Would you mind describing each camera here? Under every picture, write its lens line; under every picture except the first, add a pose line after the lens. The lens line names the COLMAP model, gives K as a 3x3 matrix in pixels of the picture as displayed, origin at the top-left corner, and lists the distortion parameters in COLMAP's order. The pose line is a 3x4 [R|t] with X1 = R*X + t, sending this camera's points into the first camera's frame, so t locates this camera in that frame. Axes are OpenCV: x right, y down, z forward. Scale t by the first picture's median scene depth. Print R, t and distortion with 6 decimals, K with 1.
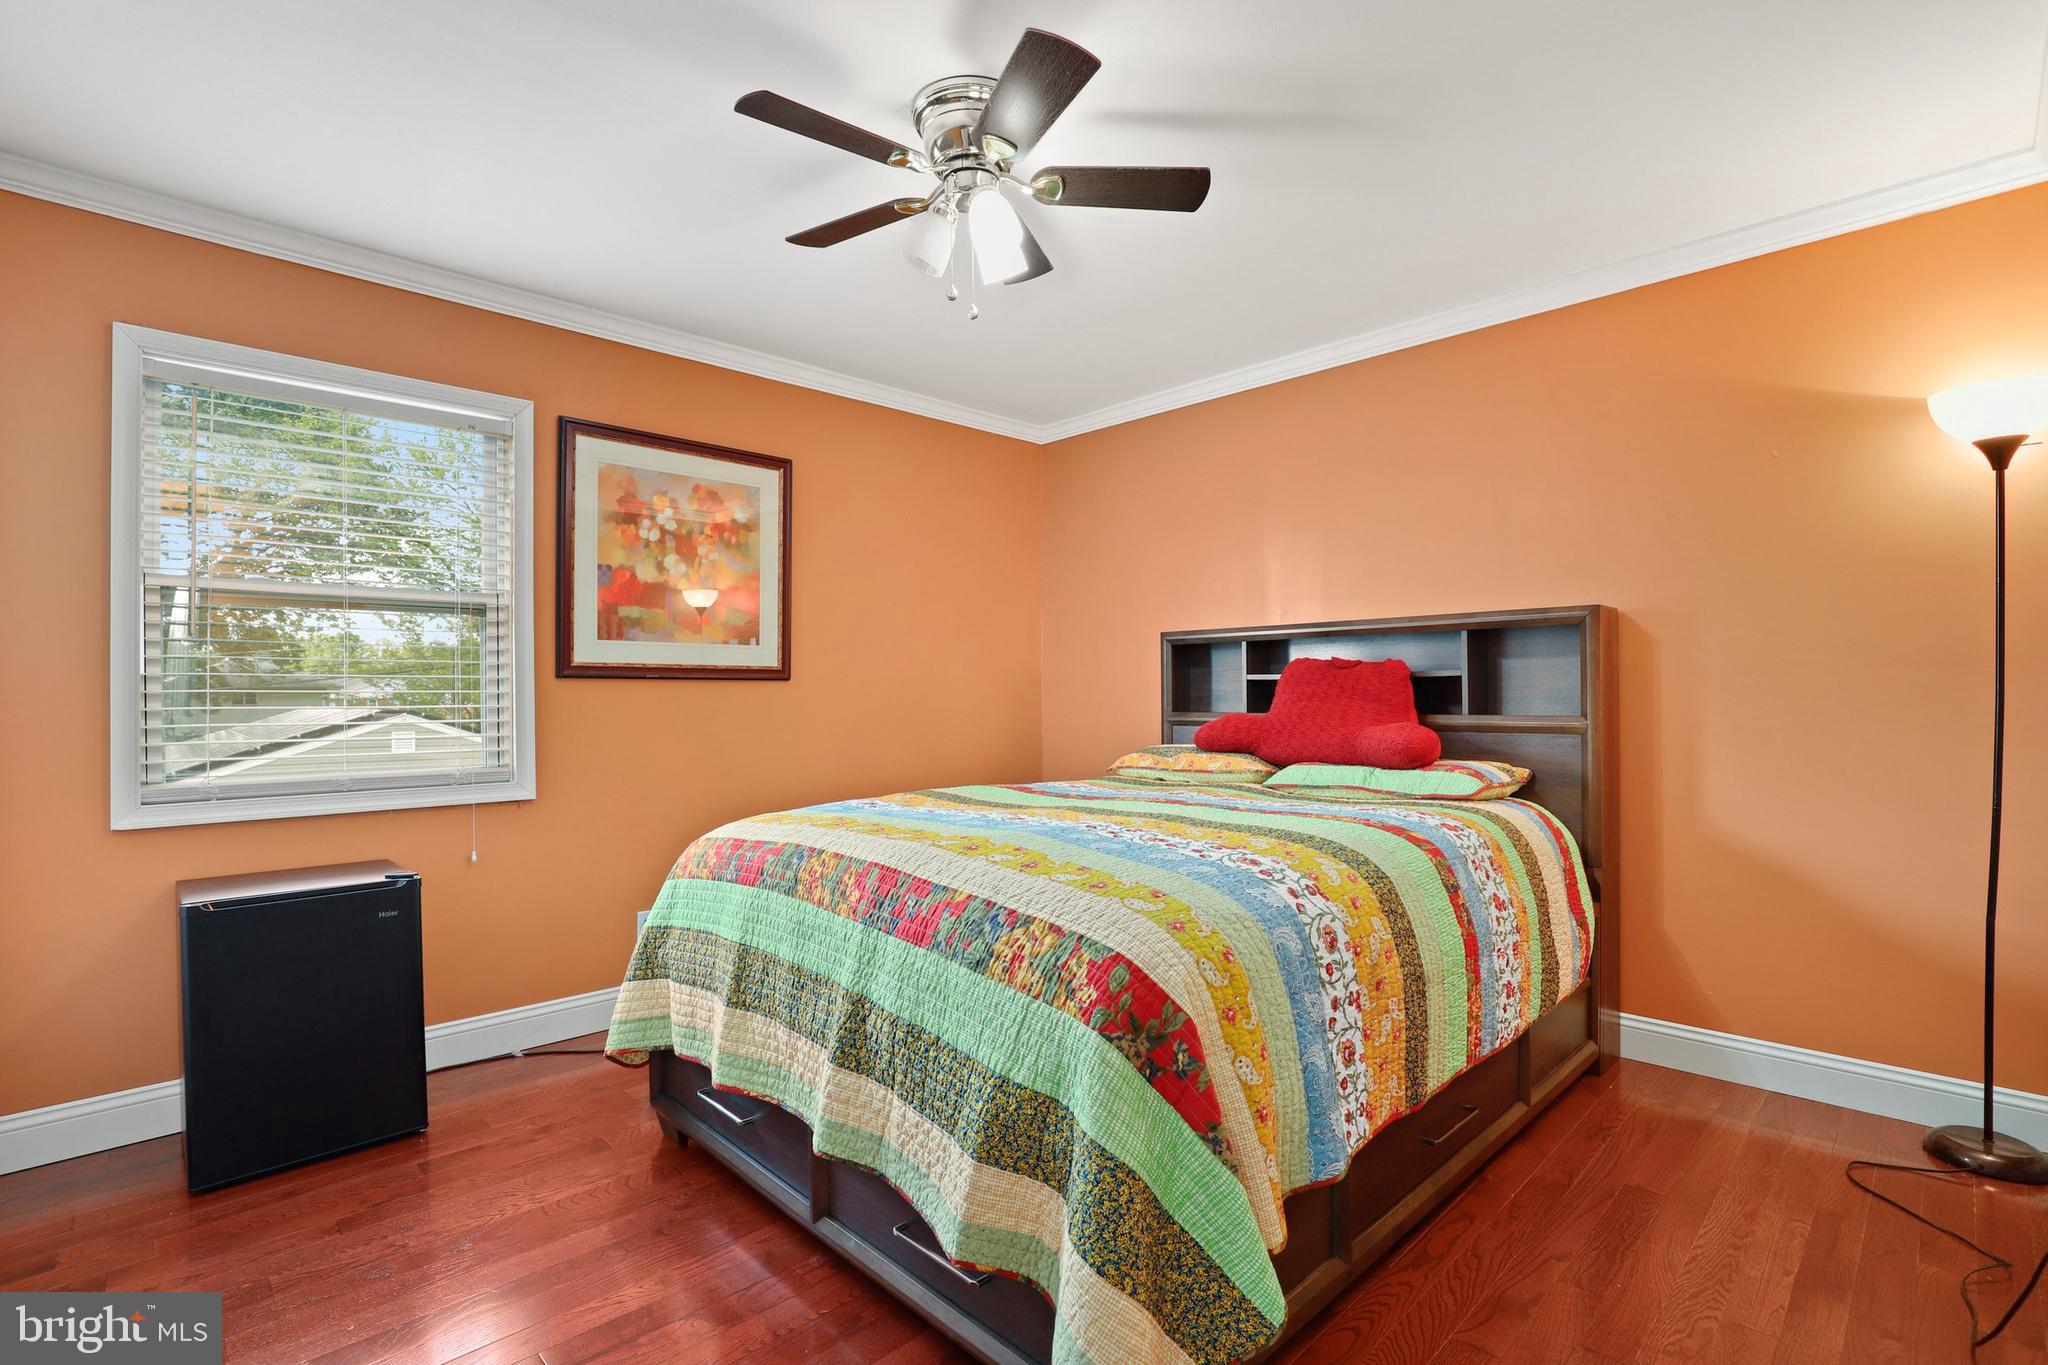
lens RADIAL K [[943.2, 0, 1027.9], [0, 943.2, 691.6], [0, 0, 1]] dist [-0.018848, 0.002865]
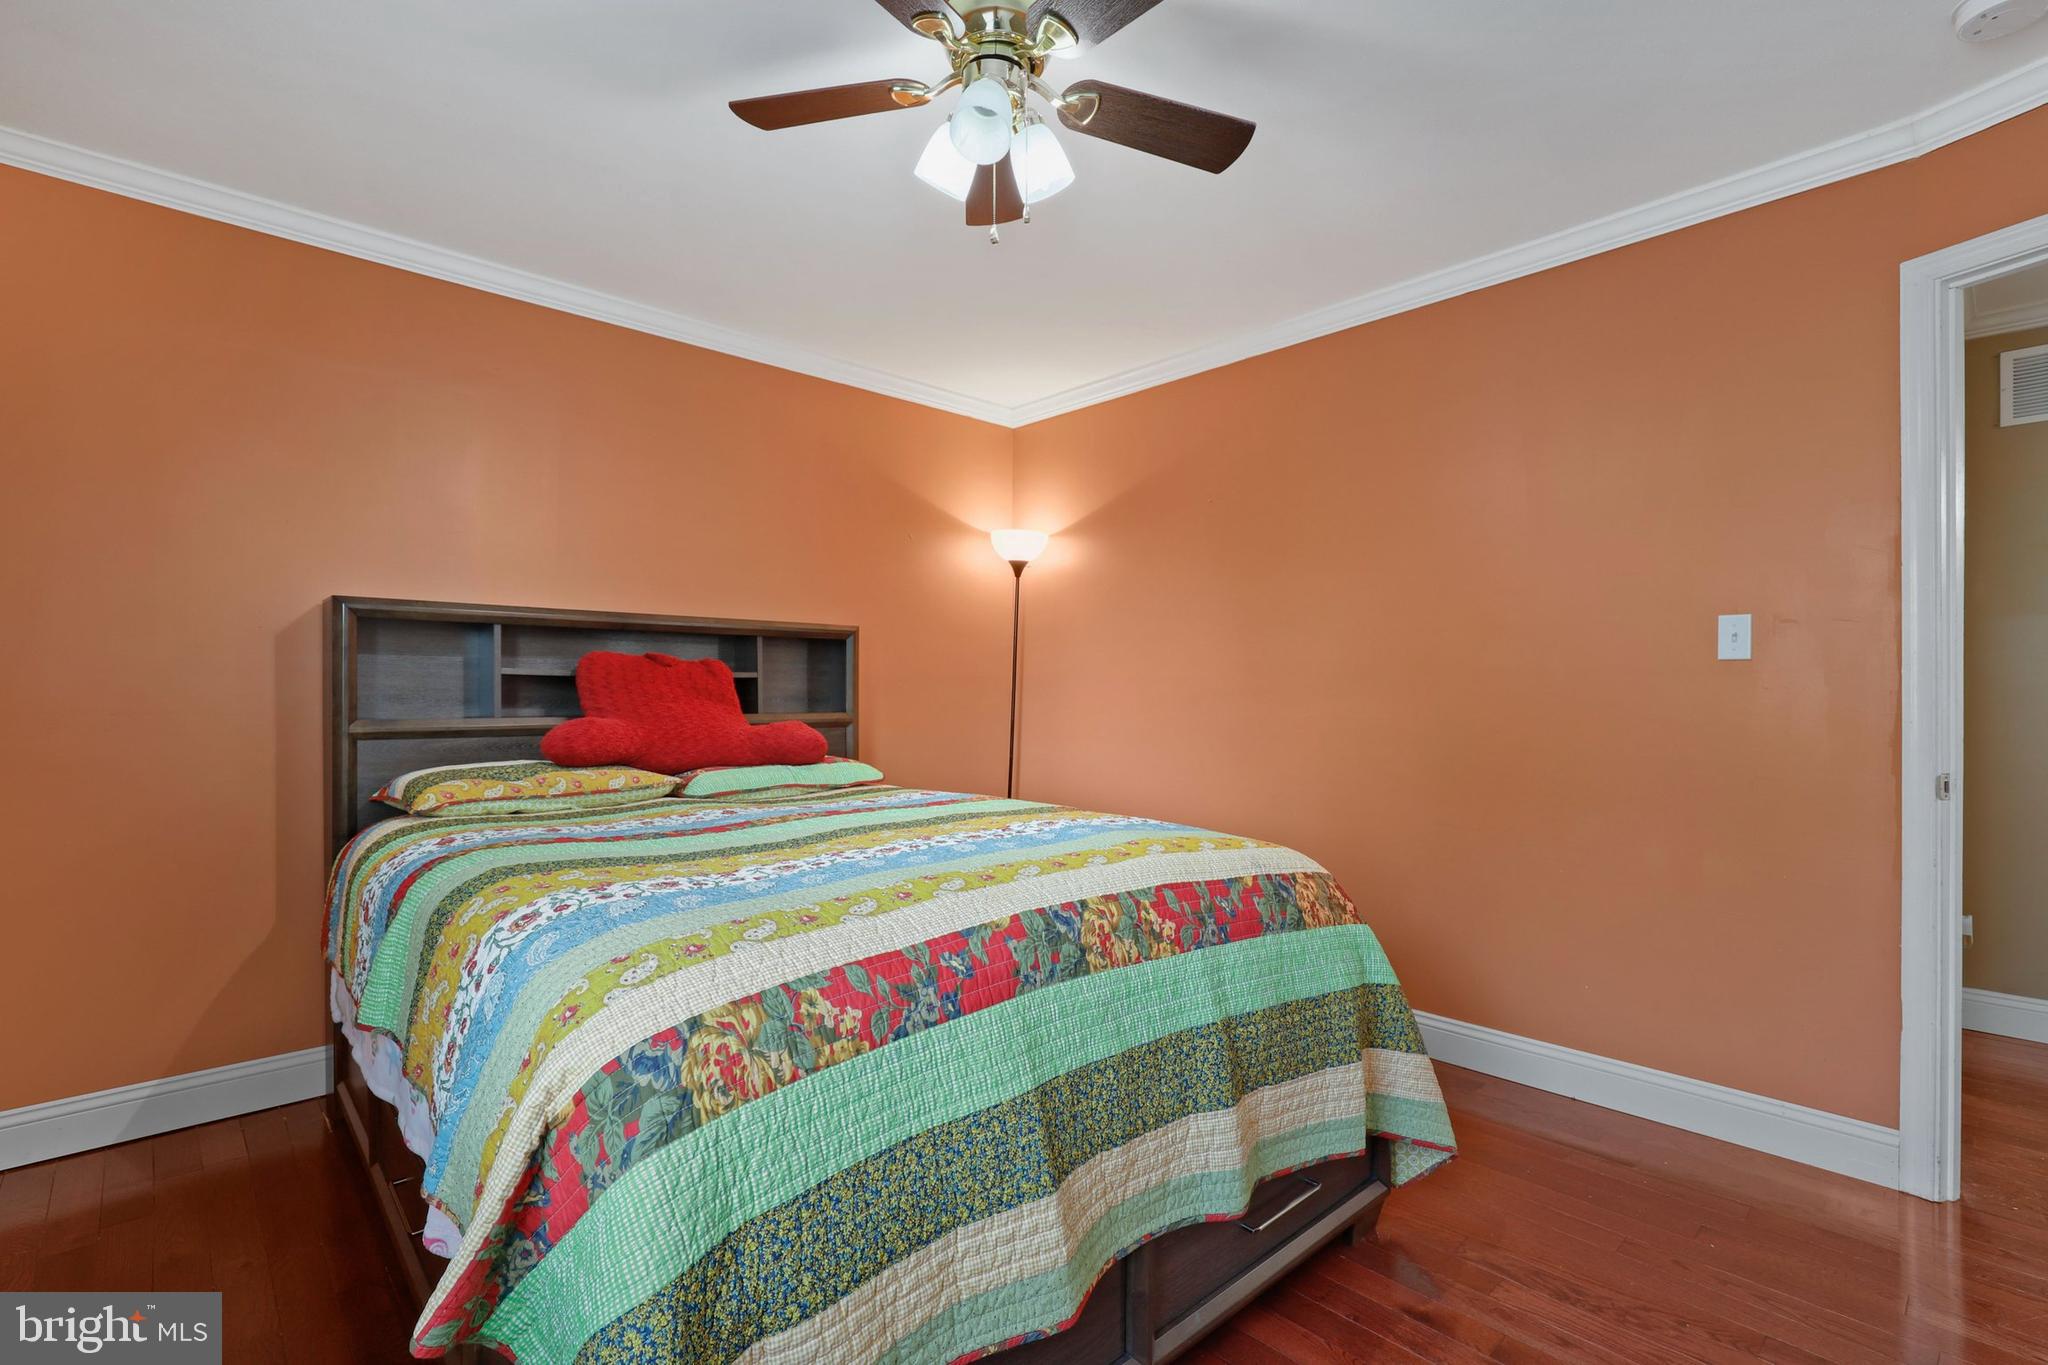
lens RADIAL K [[943.2, 0, 1028.4], [0, 943.2, 689.9], [0, 0, 1]] dist [-0.018848, 0.002865]
pose [[0.026536, 0.009678, 0.999601, -0.827720], [-0.003301, 0.999949, -0.009594, 0.008091], [-0.999642, -0.003045, 0.026566, 0.877337]]
